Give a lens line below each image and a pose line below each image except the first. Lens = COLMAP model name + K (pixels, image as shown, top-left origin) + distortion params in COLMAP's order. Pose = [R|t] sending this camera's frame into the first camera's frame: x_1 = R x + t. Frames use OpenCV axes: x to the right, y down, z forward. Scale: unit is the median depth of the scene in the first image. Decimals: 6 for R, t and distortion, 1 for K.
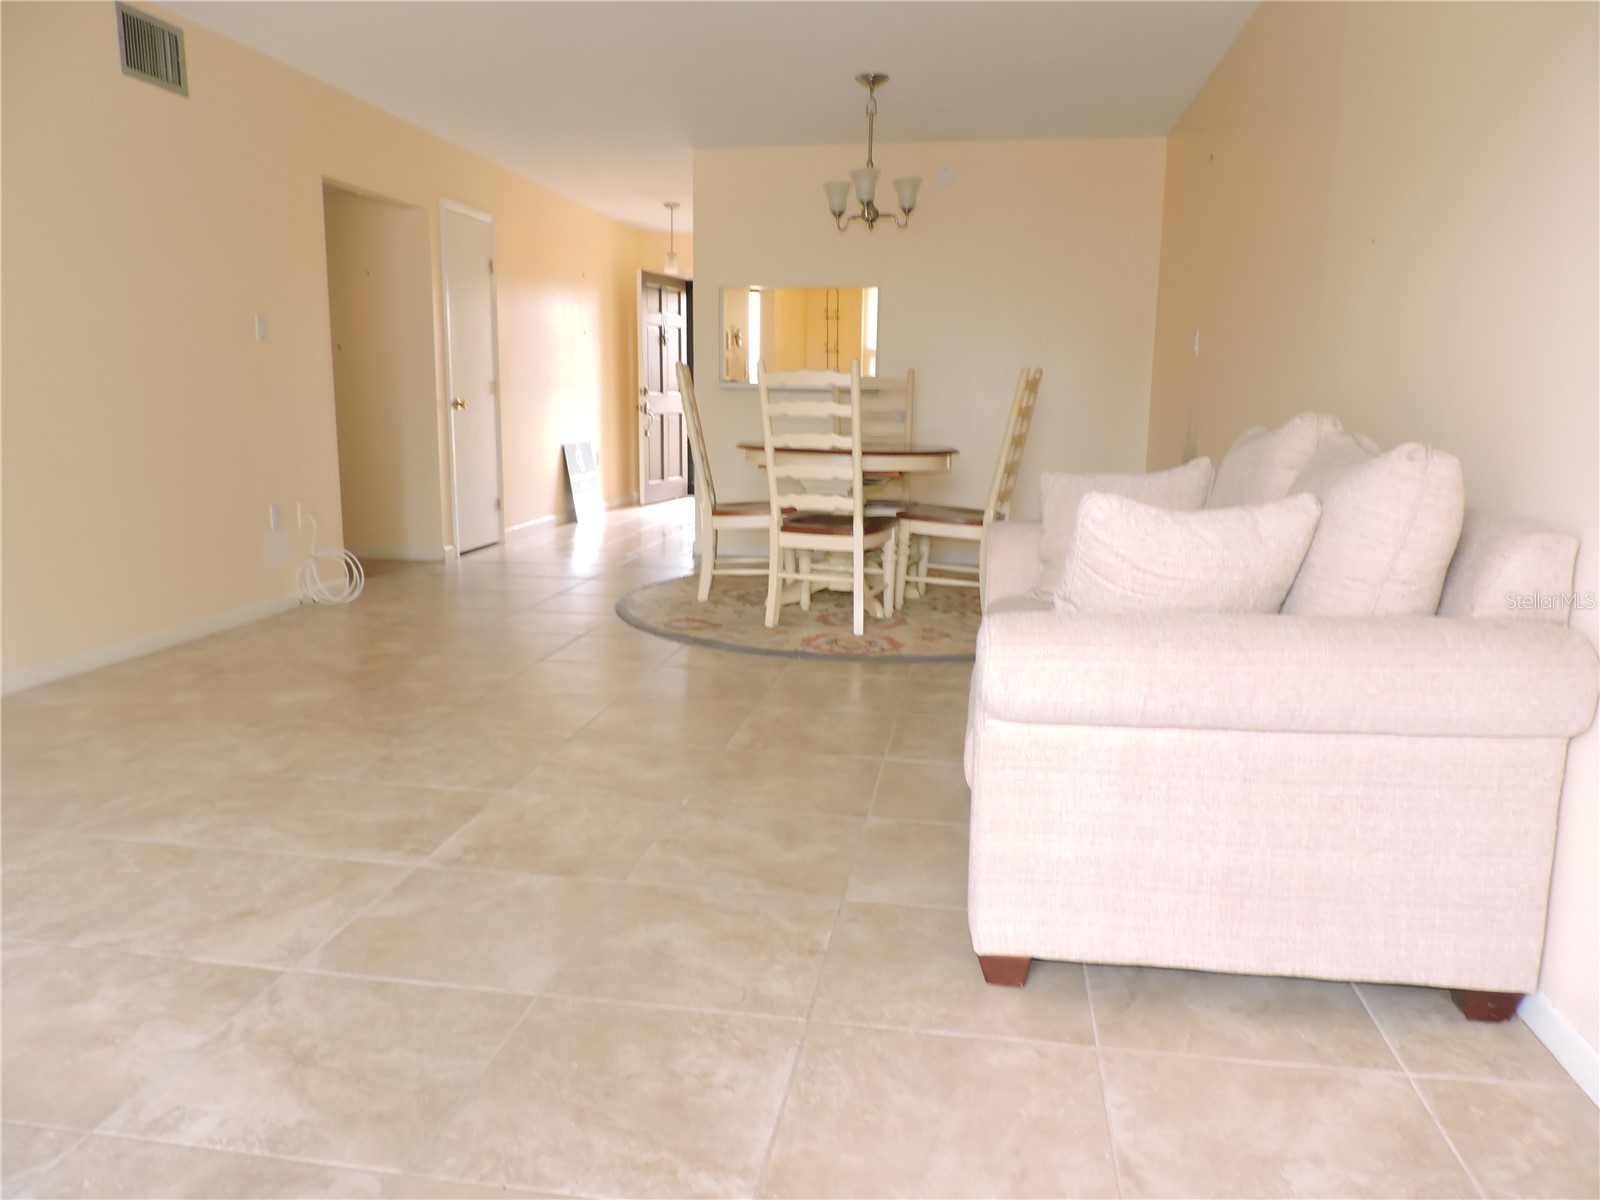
lens RADIAL K [[1141.5, 0, 802.4], [0, 1141.5, 602.3], [0, 0, 1]] dist [-0.021016, 0.005484]
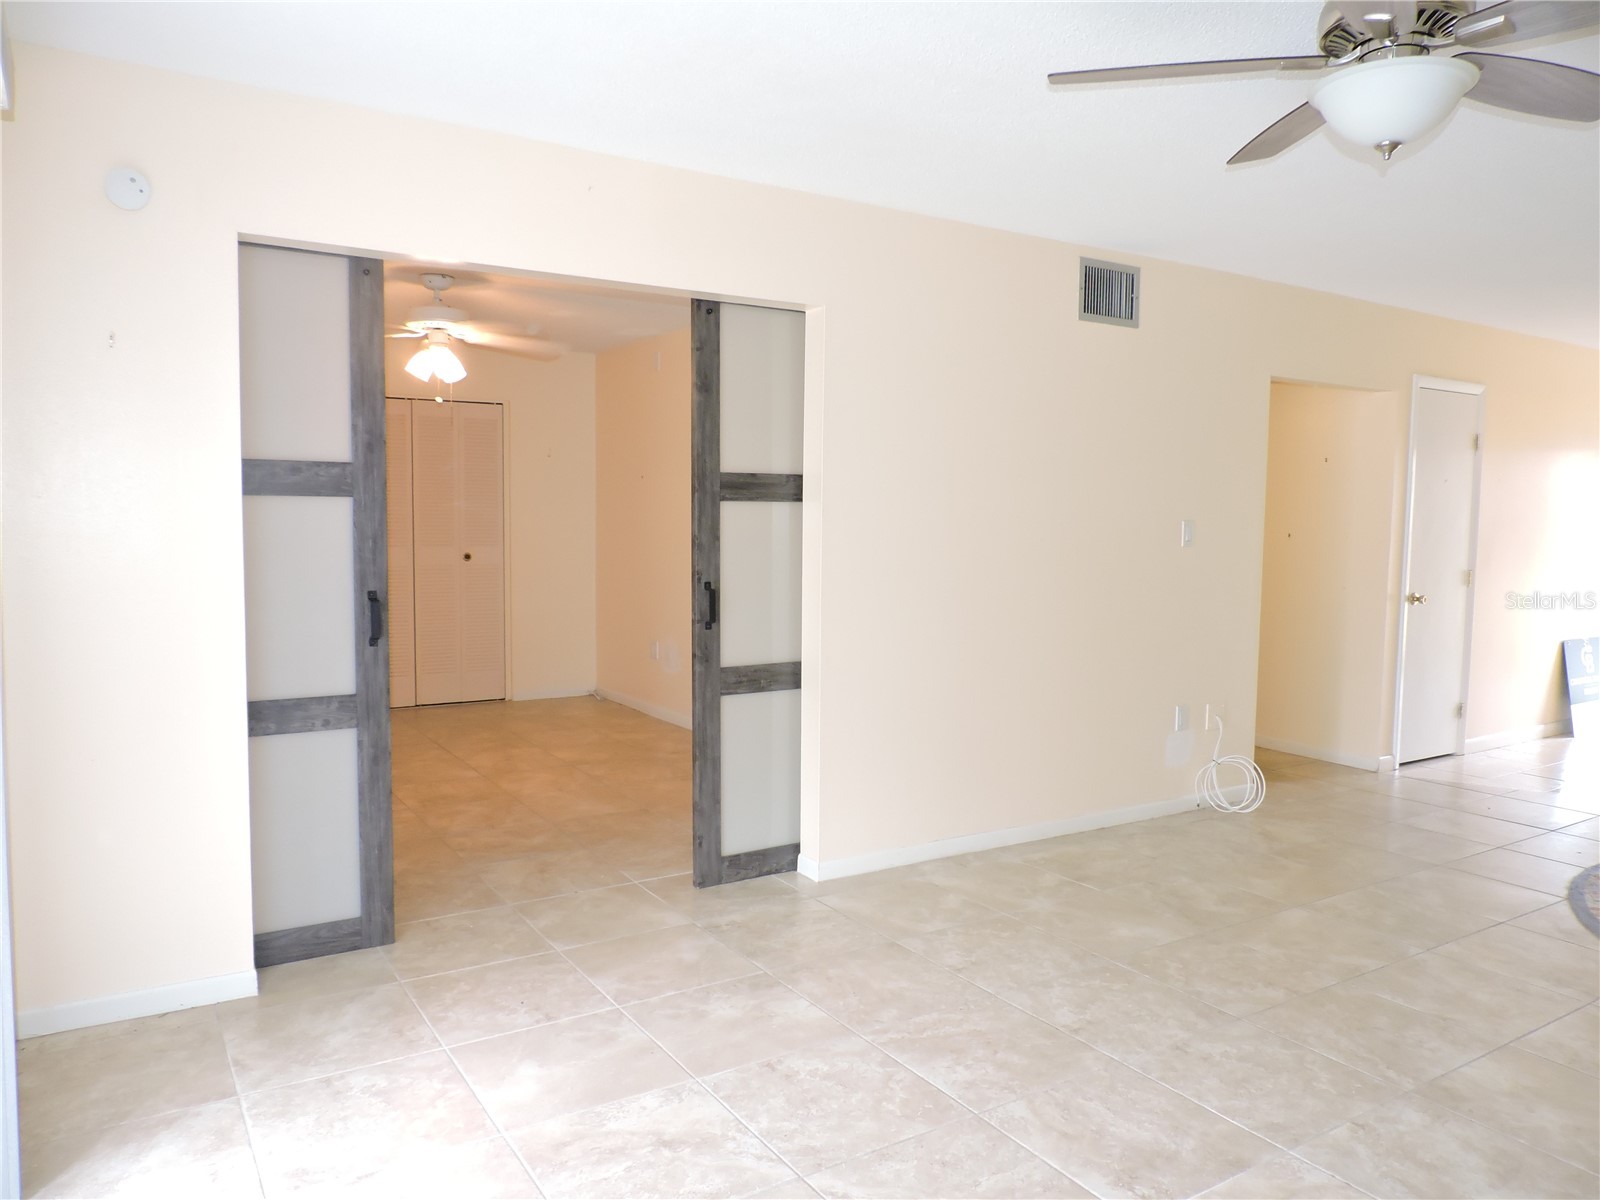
lens RADIAL K [[1141.5, 0, 808.5], [0, 1141.5, 592.2], [0, 0, 1]] dist [-0.021016, 0.005484]
pose [[0.667365, 0.052328, -0.742890, 0.070295], [-0.142644, 0.988041, -0.058546, -0.097555], [0.730942, 0.145040, 0.666848, 0.092362]]
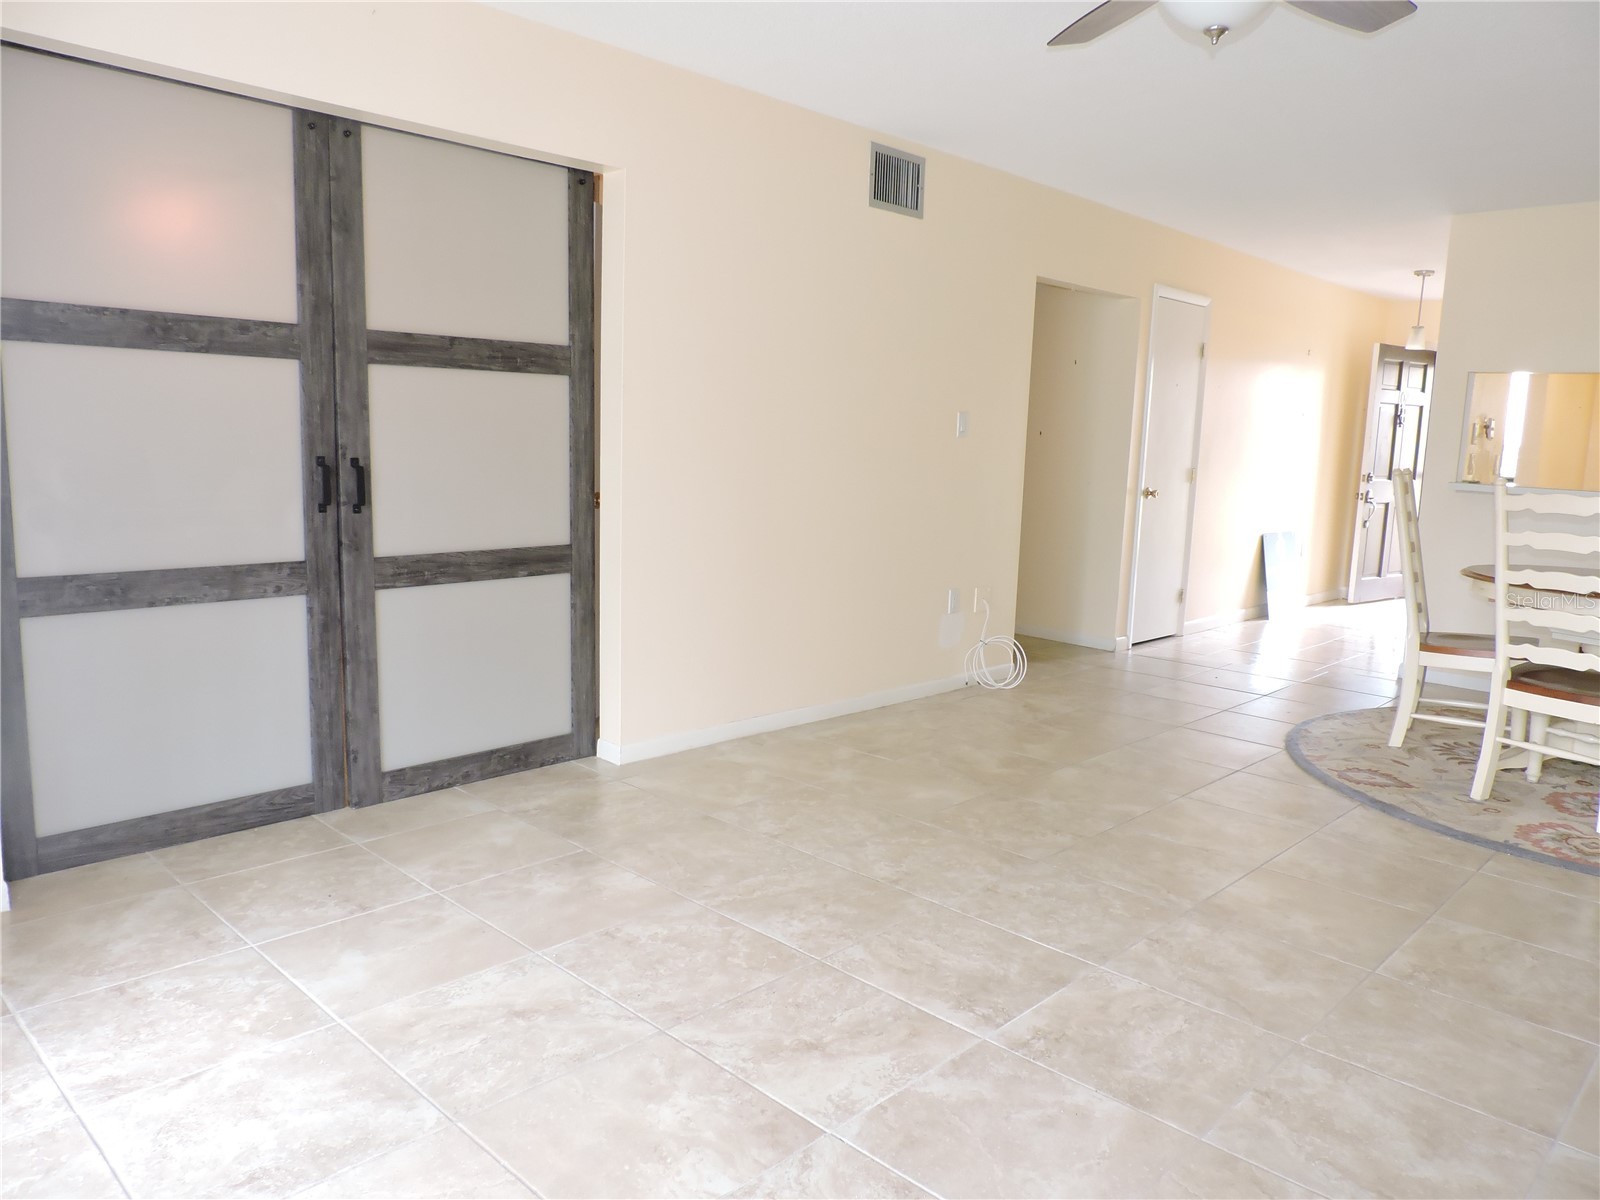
lens RADIAL K [[1141.5, 0, 805.9], [0, 1141.5, 593.1], [0, 0, 1]] dist [-0.021016, 0.005484]
pose [[0.821575, 0.100131, -0.561239, 0.021171], [-0.130050, 0.991416, -0.013495, -0.062290], [0.555069, 0.084076, 0.827544, 0.059379]]
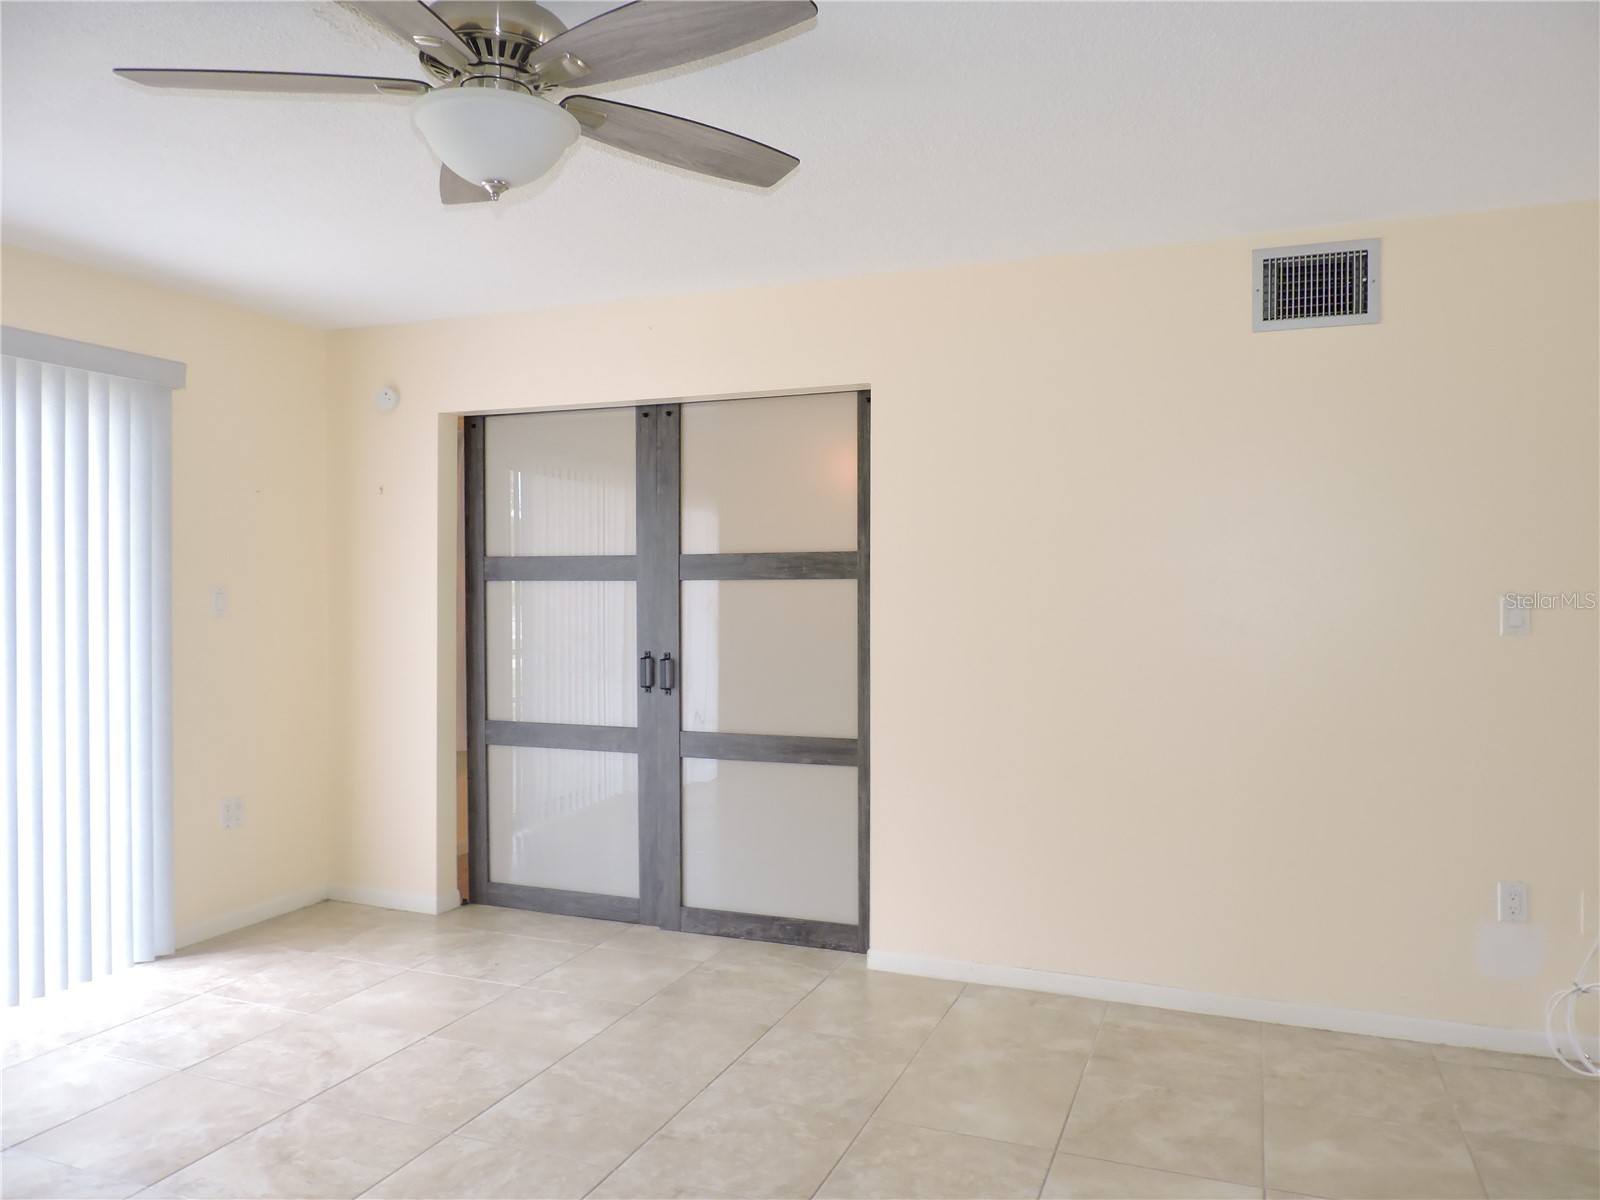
lens RADIAL K [[1141.5, 0, 815.1], [0, 1141.5, 591.1], [0, 0, 1]] dist [-0.021016, 0.005484]
pose [[-0.214891, -0.005981, -0.976620, 0.301456], [-0.180550, 0.982988, 0.033707, -0.245225], [0.959804, 0.183573, -0.212315, 0.898545]]
